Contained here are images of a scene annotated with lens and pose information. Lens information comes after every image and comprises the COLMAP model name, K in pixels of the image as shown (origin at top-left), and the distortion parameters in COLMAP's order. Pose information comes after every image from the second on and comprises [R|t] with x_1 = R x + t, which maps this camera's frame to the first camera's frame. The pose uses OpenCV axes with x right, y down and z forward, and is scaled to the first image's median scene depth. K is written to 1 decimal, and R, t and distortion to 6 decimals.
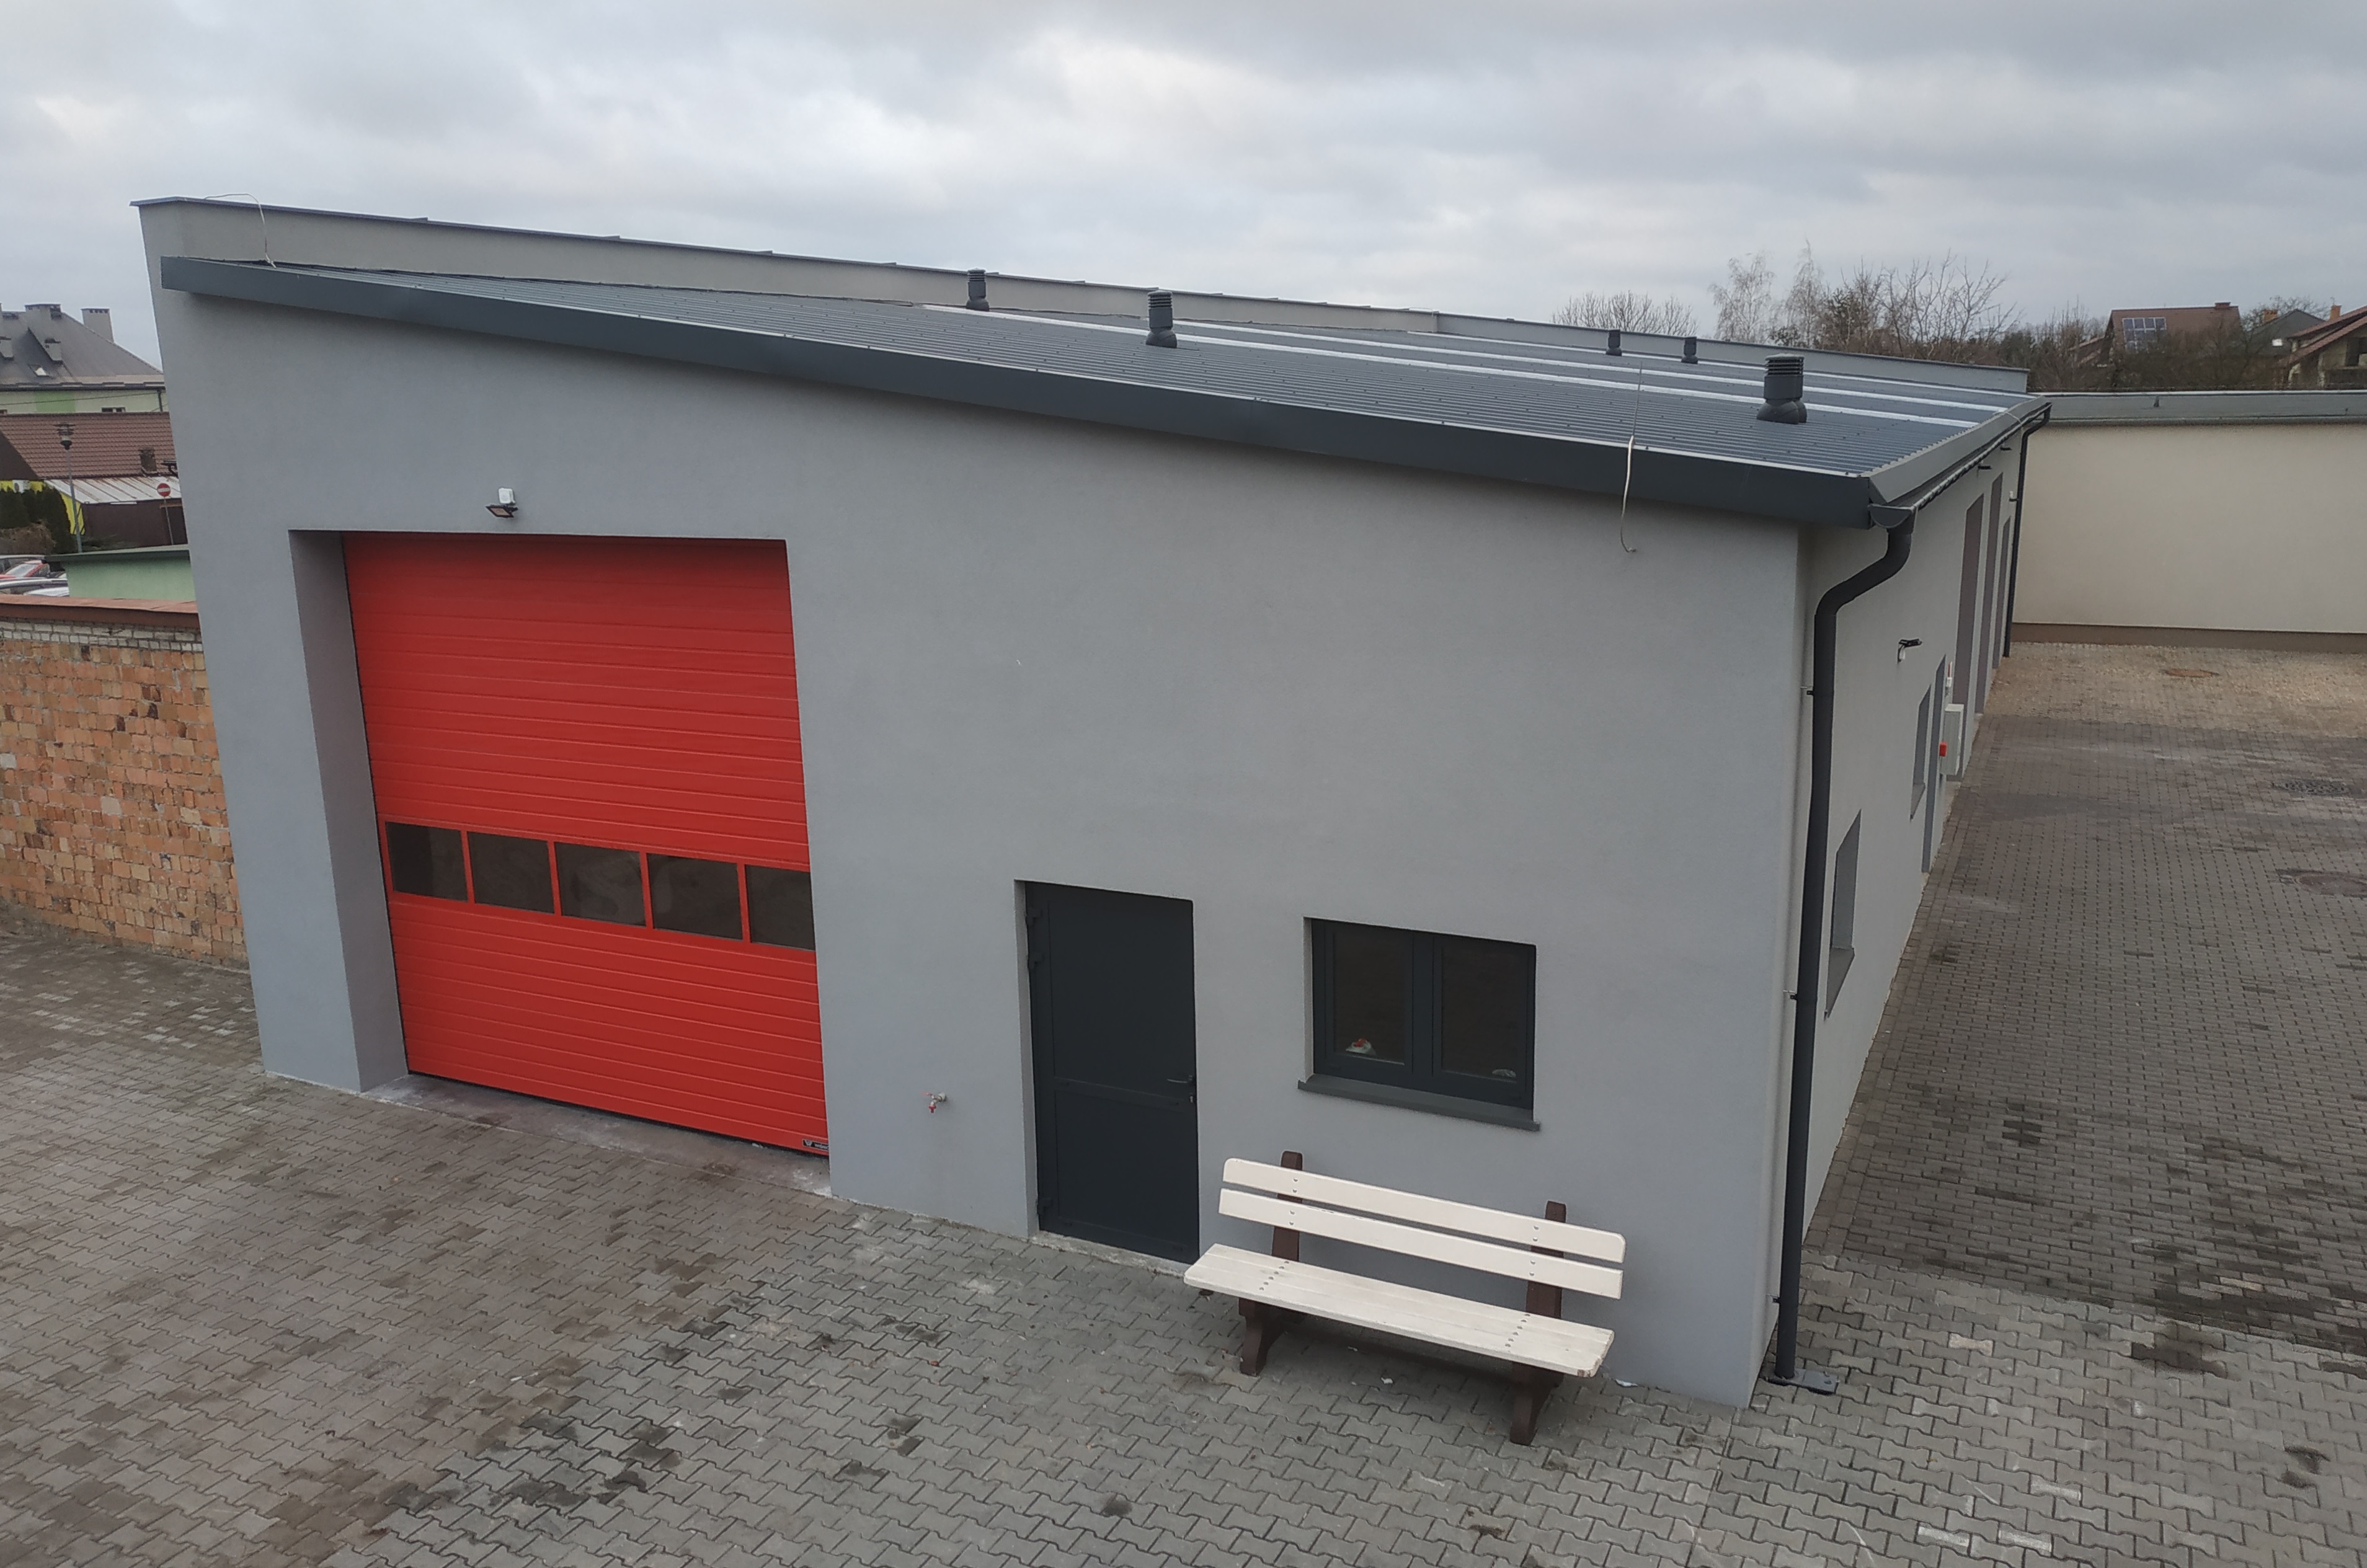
lens RADIAL K [[1677.5, 0, 1182.7], [0, 1677.5, 786.3], [0, 0, 1]] dist [0.020054, -0.027193]
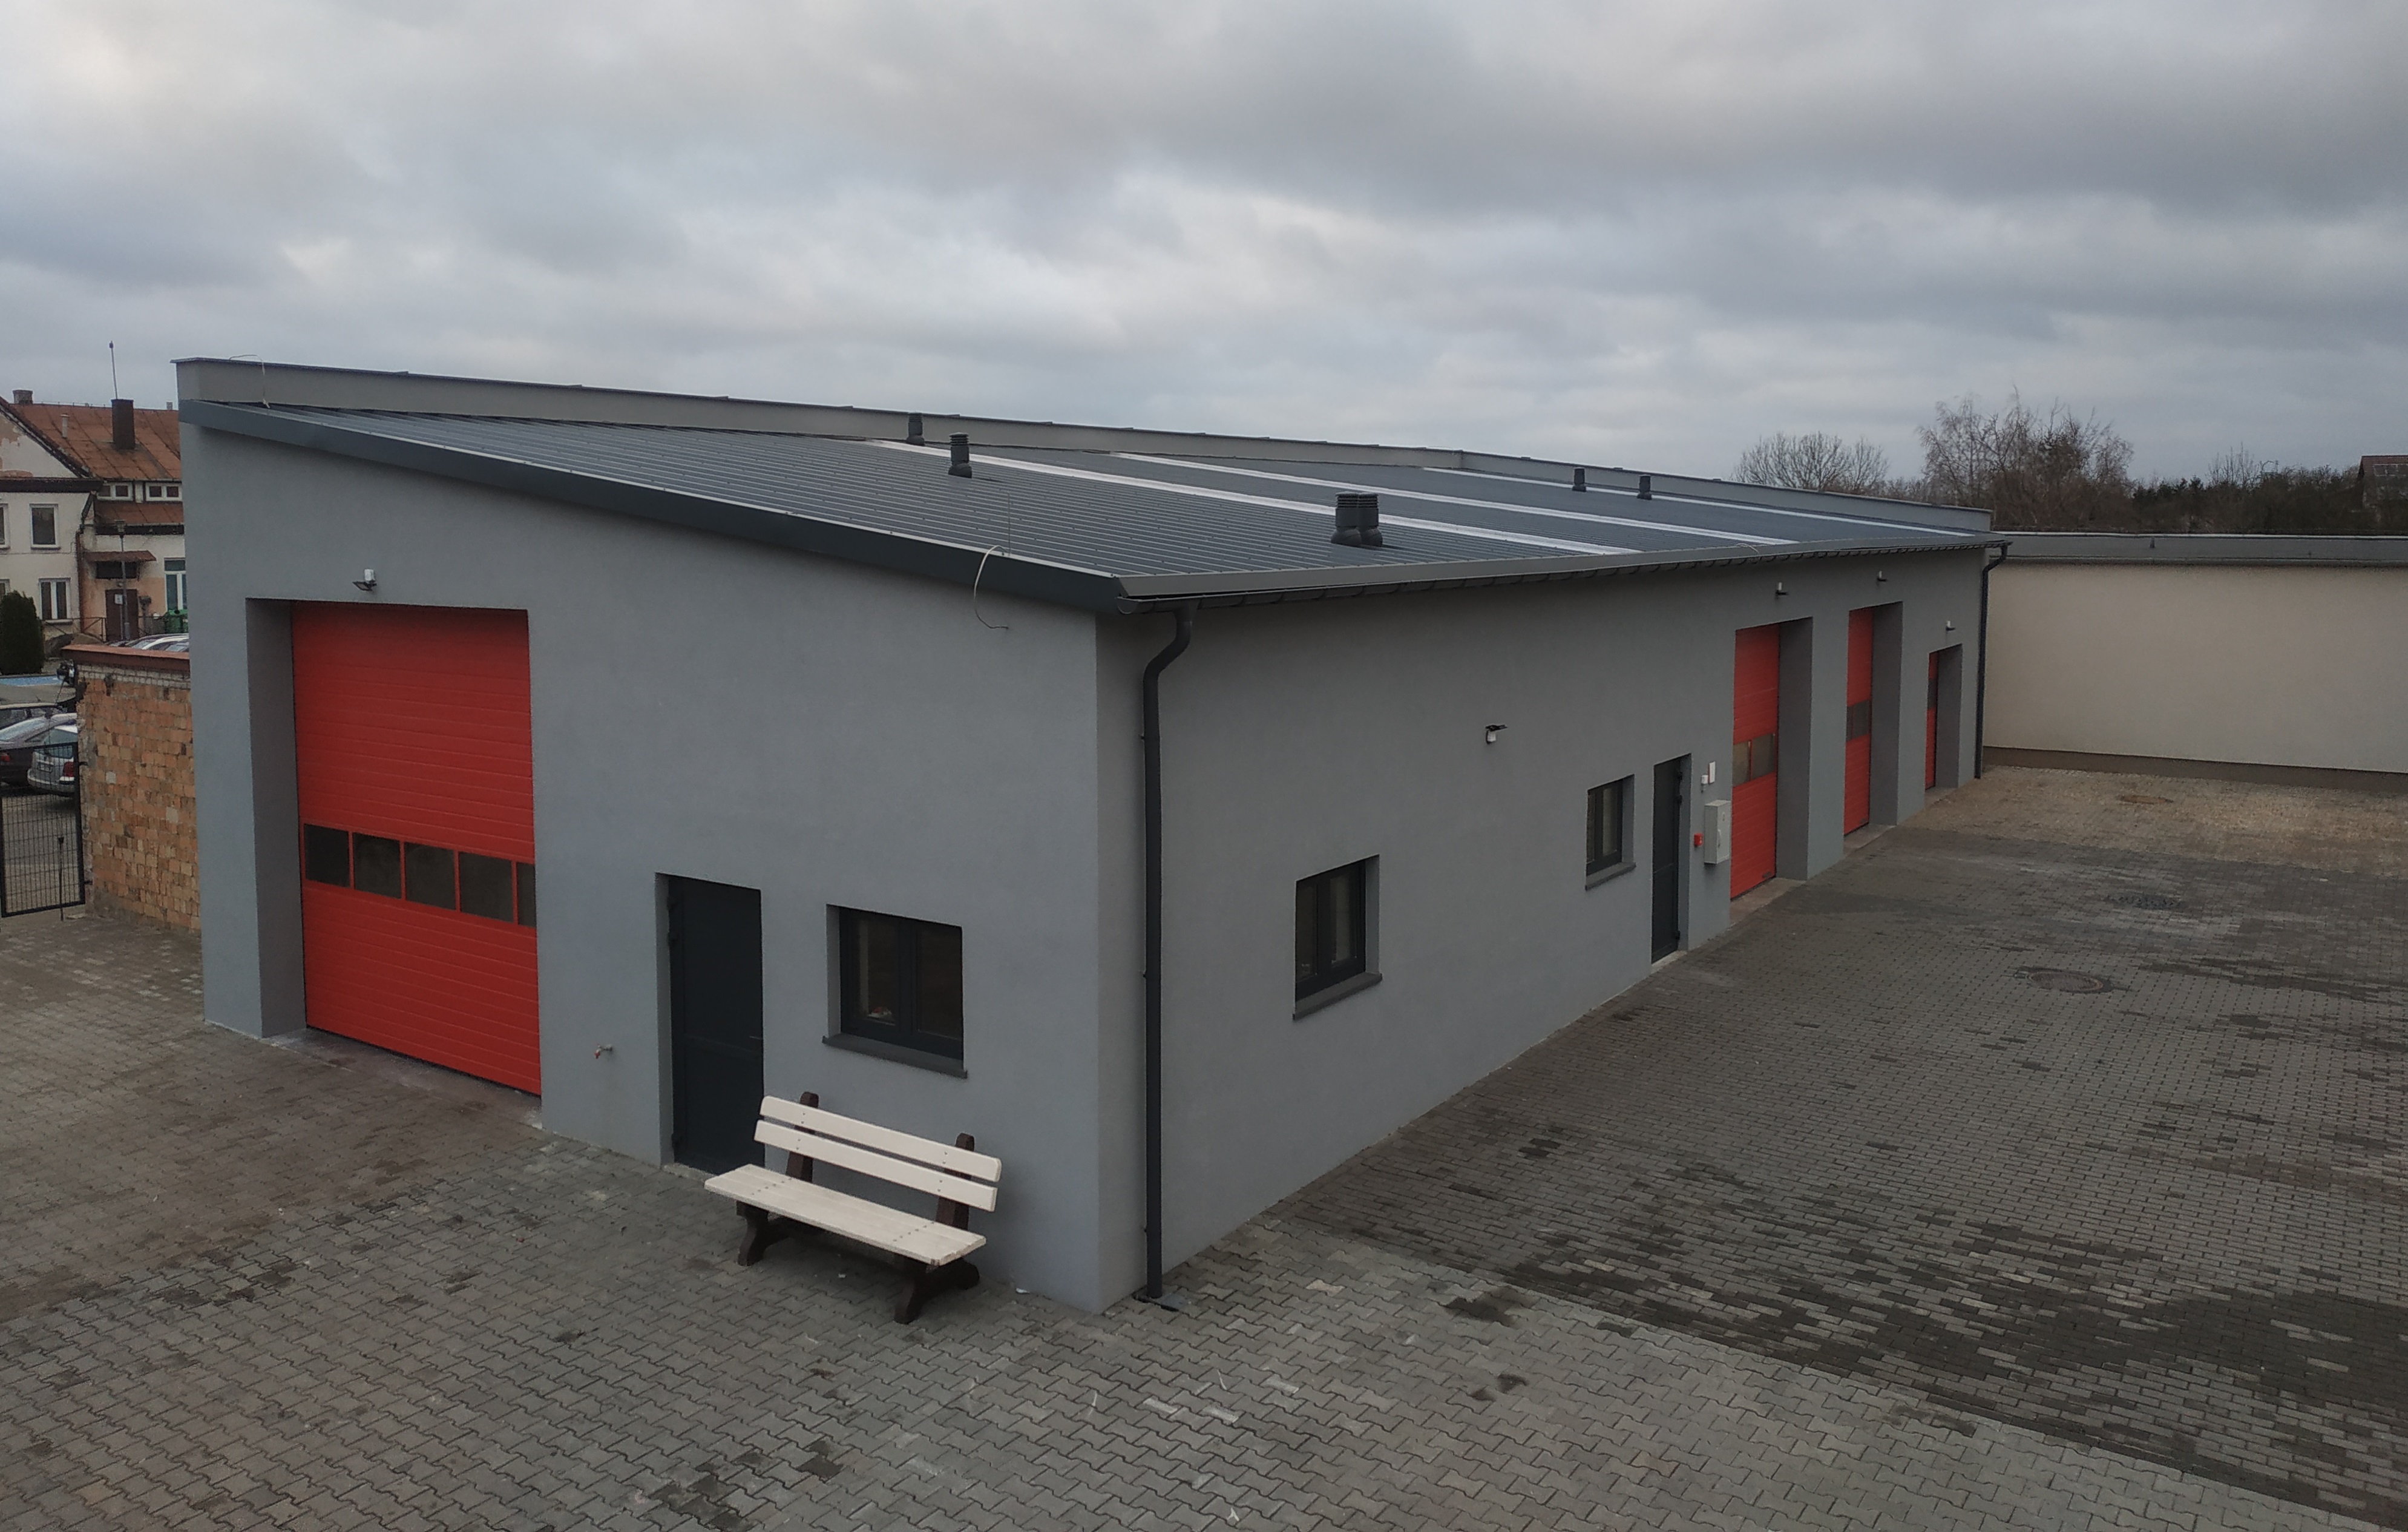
lens RADIAL K [[1659.2, 0, 1260.6], [0, 1659.2, 656.2], [0, 0, 1]] dist [0.016299, -0.013502]
pose [[0.991234, 0.030642, -0.128519, 0.491031], [-0.049125, 0.988472, -0.143209, 0.048615], [0.122649, 0.148267, 0.981312, -0.216375]]
